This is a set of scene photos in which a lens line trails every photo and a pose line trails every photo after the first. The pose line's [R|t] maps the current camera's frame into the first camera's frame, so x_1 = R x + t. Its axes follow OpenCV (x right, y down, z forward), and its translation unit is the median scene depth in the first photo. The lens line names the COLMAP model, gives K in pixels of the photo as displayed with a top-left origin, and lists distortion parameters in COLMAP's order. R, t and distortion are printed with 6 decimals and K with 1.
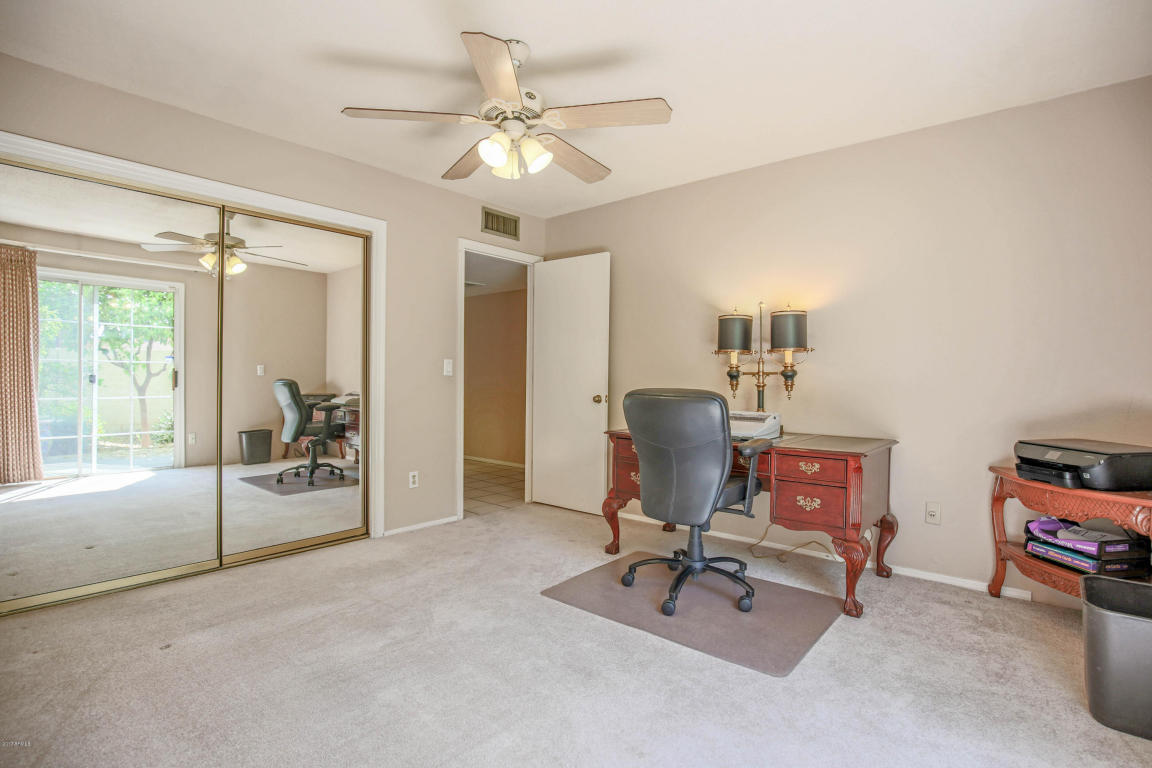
lens RADIAL K [[564.9, 0, 583.3], [0, 564.9, 388.8], [0, 0, 1]] dist [-0.036272, 0.005730]
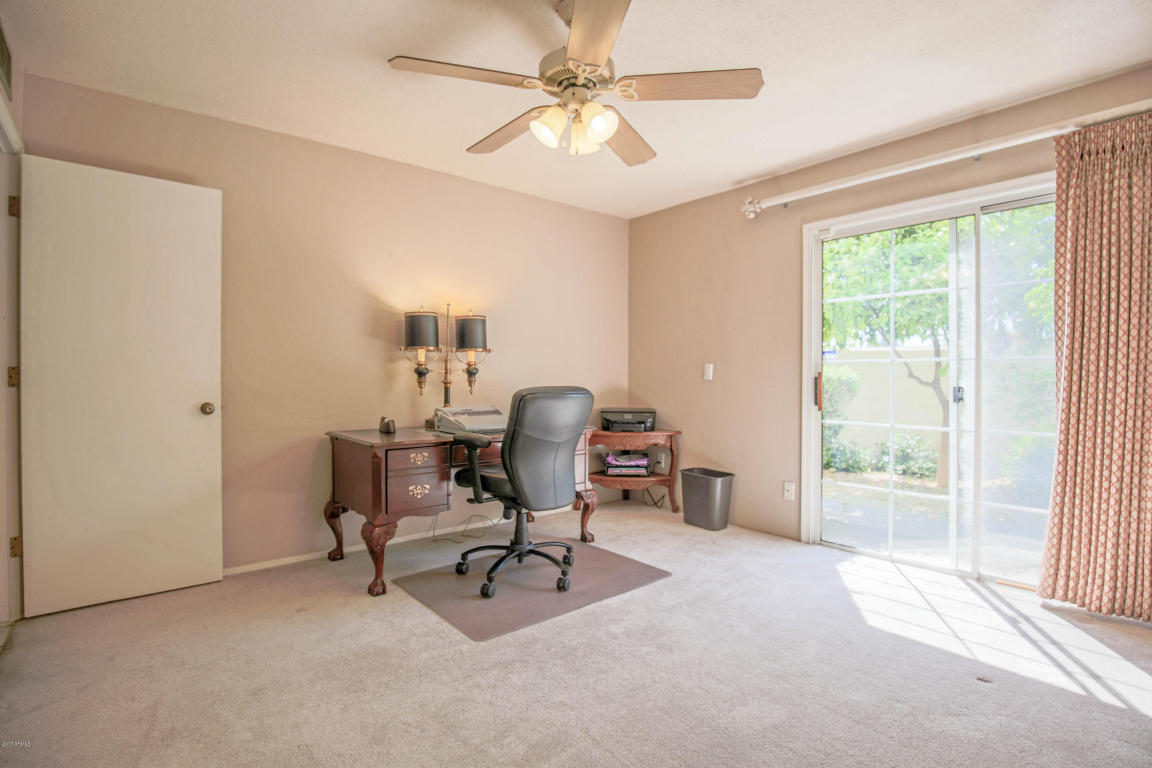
lens RADIAL K [[564.9, 0, 581.7], [0, 564.9, 380.4], [0, 0, 1]] dist [-0.036272, 0.005730]
pose [[0.161201, -0.021416, 0.986689, -0.742568], [0.016146, 0.999688, 0.019061, -0.027096], [-0.986789, 0.012859, 0.161497, 0.623932]]
